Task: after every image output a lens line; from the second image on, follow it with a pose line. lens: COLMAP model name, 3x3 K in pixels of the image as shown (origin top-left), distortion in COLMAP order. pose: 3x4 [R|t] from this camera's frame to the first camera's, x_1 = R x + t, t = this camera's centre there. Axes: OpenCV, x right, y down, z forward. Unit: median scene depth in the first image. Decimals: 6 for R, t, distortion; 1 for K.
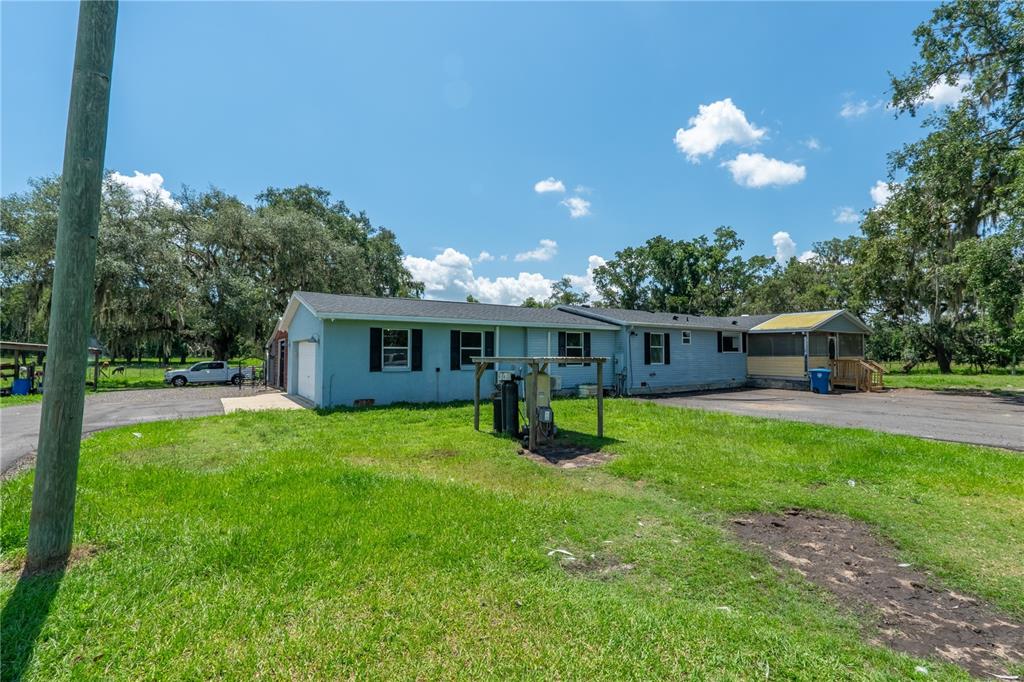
lens RADIAL K [[472.2, 0, 512.9], [0, 472.2, 340.5], [0, 0, 1]] dist [-0.000416, 0.000157]
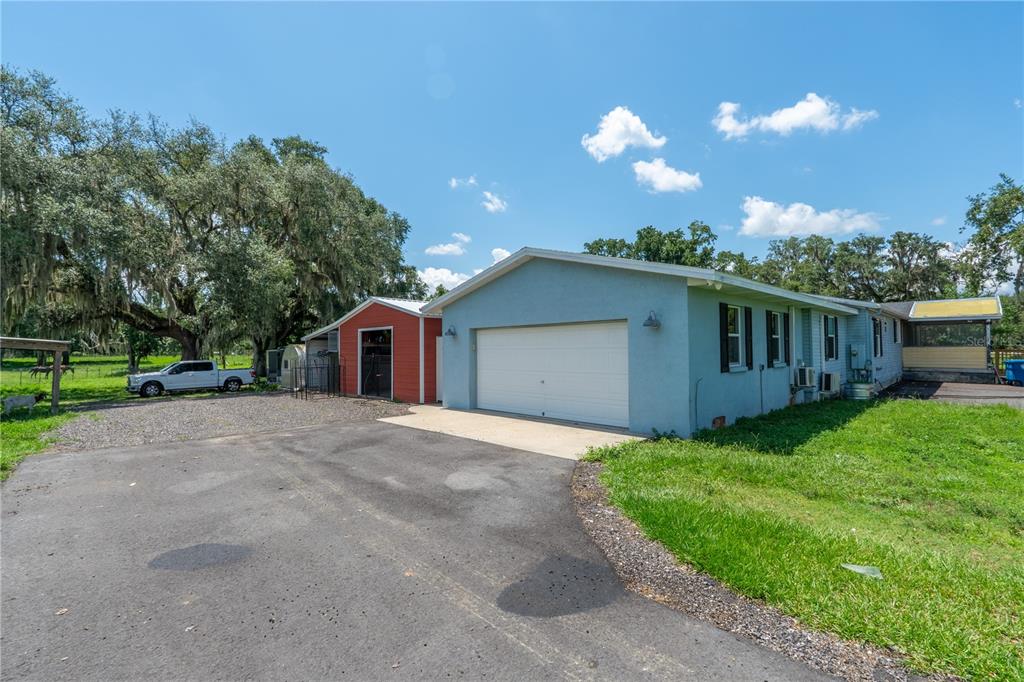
lens RADIAL K [[472.2, 0, 511.2], [0, 472.2, 343.7], [0, 0, 1]] dist [-0.000416, 0.000157]
pose [[0.980031, -0.005653, 0.198766, -0.149969], [0.002659, 0.999879, 0.015326, 0.003874], [-0.198829, -0.014492, 0.979927, 0.092487]]
